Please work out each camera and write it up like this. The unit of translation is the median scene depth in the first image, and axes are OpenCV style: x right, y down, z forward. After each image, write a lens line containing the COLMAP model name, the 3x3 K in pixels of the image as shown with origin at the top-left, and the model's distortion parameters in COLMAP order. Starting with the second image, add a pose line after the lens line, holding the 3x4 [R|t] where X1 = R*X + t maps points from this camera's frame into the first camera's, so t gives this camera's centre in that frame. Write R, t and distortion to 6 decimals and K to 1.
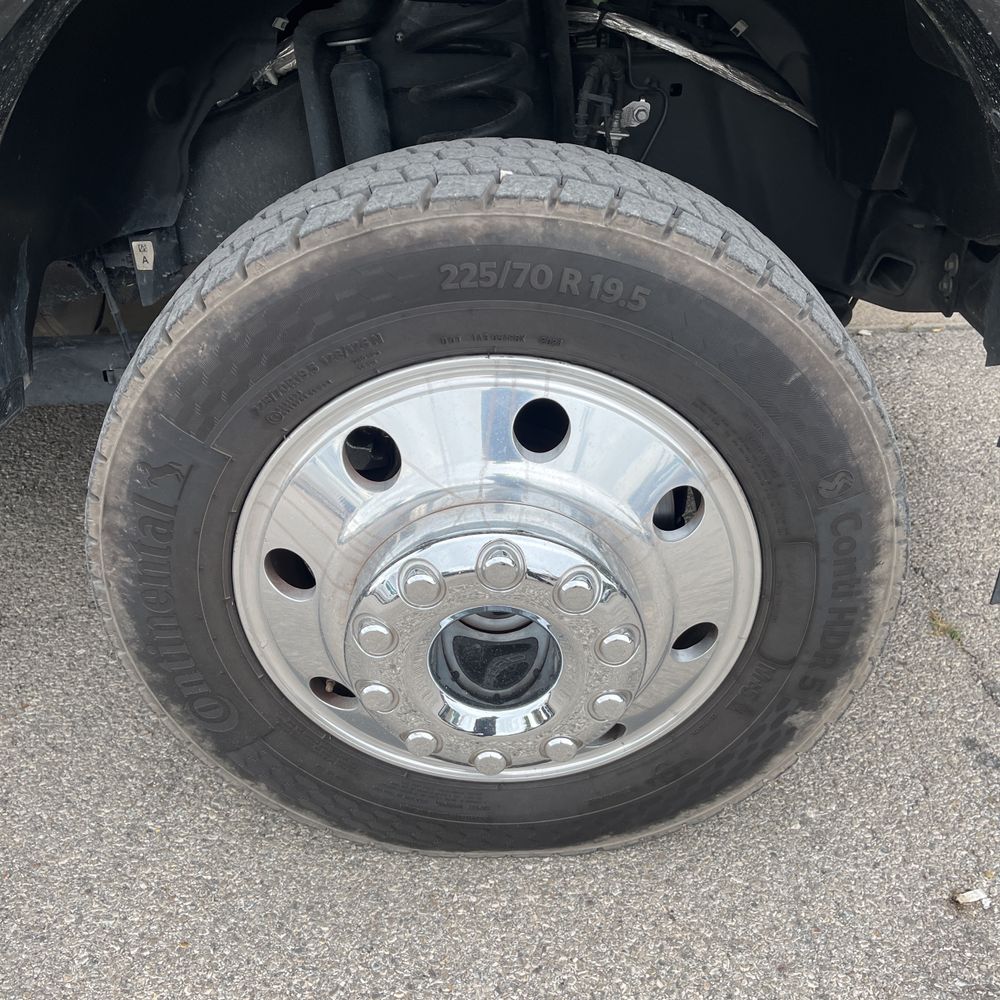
lens RADIAL K [[1034.8, 0, 502.0], [0, 1034.8, 490.2], [0, 0, 1]] dist [0.021609, 0.000000]
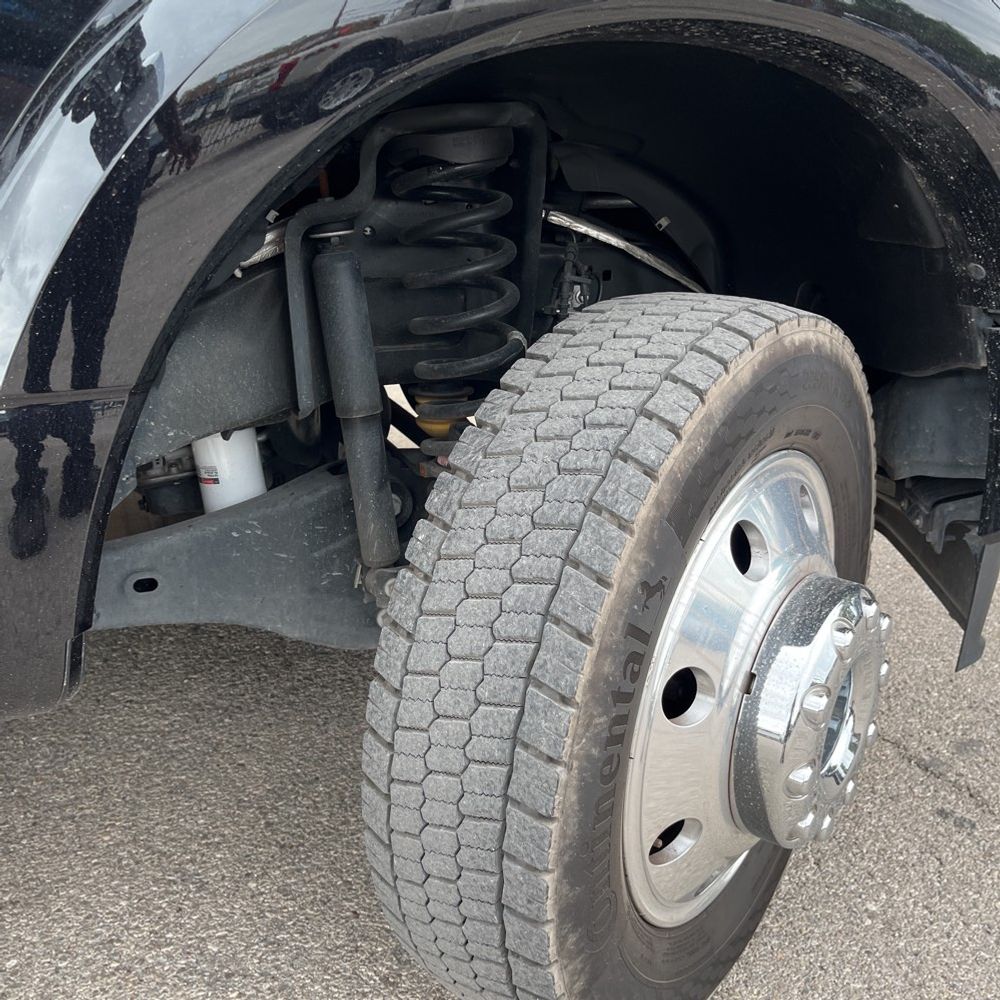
lens RADIAL K [[1034.8, 0, 499.9], [0, 1034.8, 504.5], [0, 0, 1]] dist [0.021609, 0.000000]
pose [[0.911271, -0.101529, 0.399096, -0.505385], [0.181076, 0.969205, -0.166895, 0.025695], [-0.369861, 0.224354, 0.901592, 0.105825]]
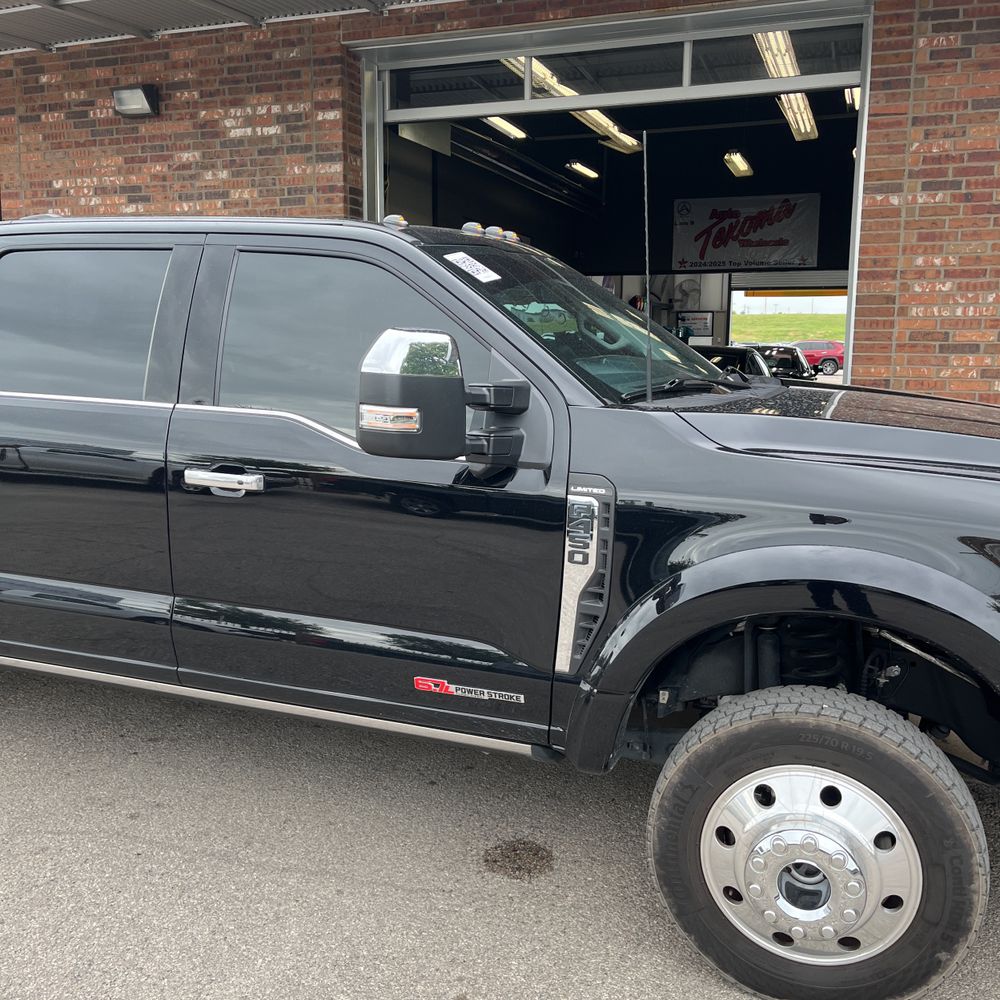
lens RADIAL K [[1034.8, 0, 486.6], [0, 1034.8, 502.8], [0, 0, 1]] dist [0.021609, 0.000000]
pose [[0.935847, 0.091271, -0.340383, 0.044612], [-0.204243, 0.927594, -0.312818, 0.231163], [0.287186, 0.362271, 0.886727, -1.730940]]
